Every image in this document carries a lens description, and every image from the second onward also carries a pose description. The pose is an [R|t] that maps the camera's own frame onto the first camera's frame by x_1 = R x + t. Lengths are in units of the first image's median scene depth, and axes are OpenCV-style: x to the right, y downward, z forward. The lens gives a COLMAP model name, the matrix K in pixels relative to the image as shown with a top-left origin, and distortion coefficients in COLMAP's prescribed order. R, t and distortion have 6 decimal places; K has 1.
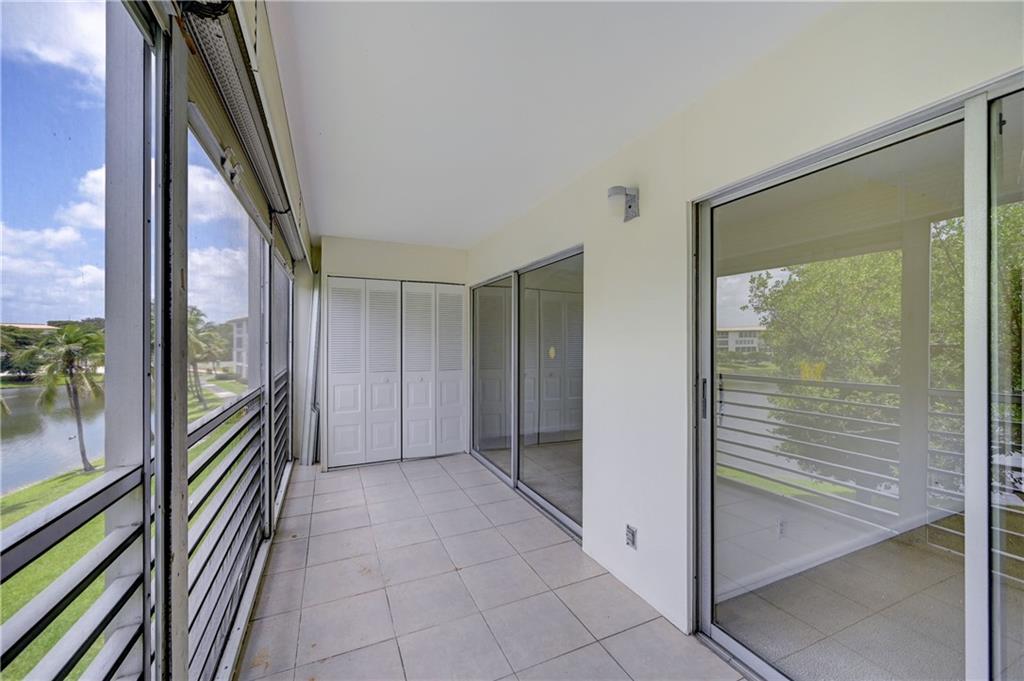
lens RADIAL K [[403.2, 0, 512.0], [0, 403.2, 340.5], [0, 0, 1]] dist [-0.000093, 0.000081]
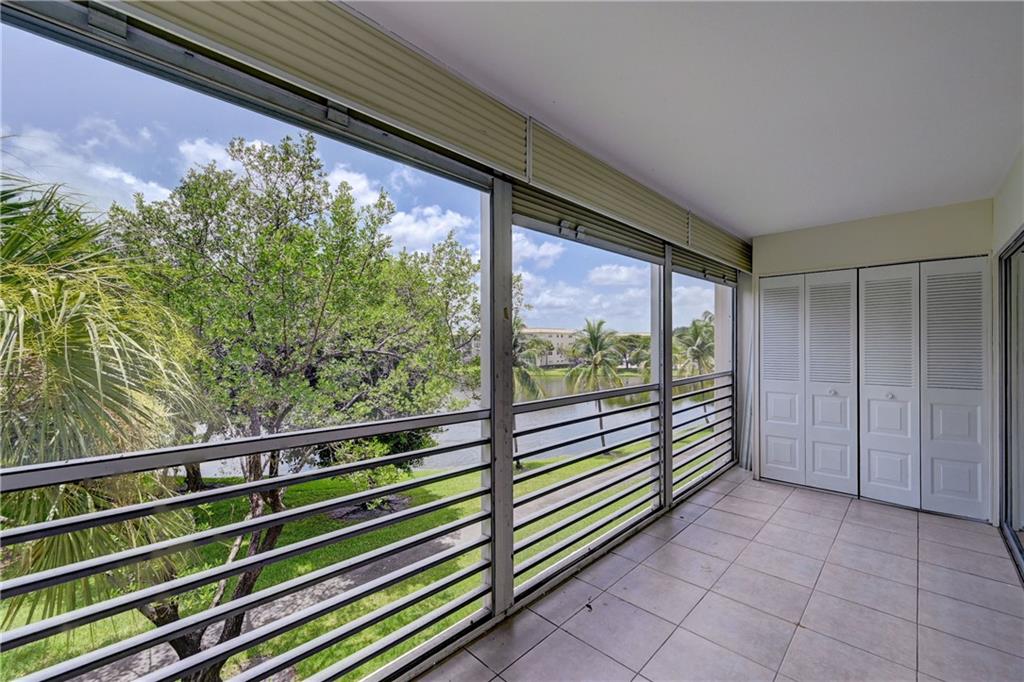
lens RADIAL K [[411.3, 0, 511.9], [0, 411.3, 346.7], [0, 0, 1]] dist [0.000997, 0.000312]
pose [[0.366586, 0.002489, -0.930381, 0.227455], [0.000268, 0.999996, 0.002781, 0.002307], [0.930384, -0.001269, 0.366583, 0.085142]]
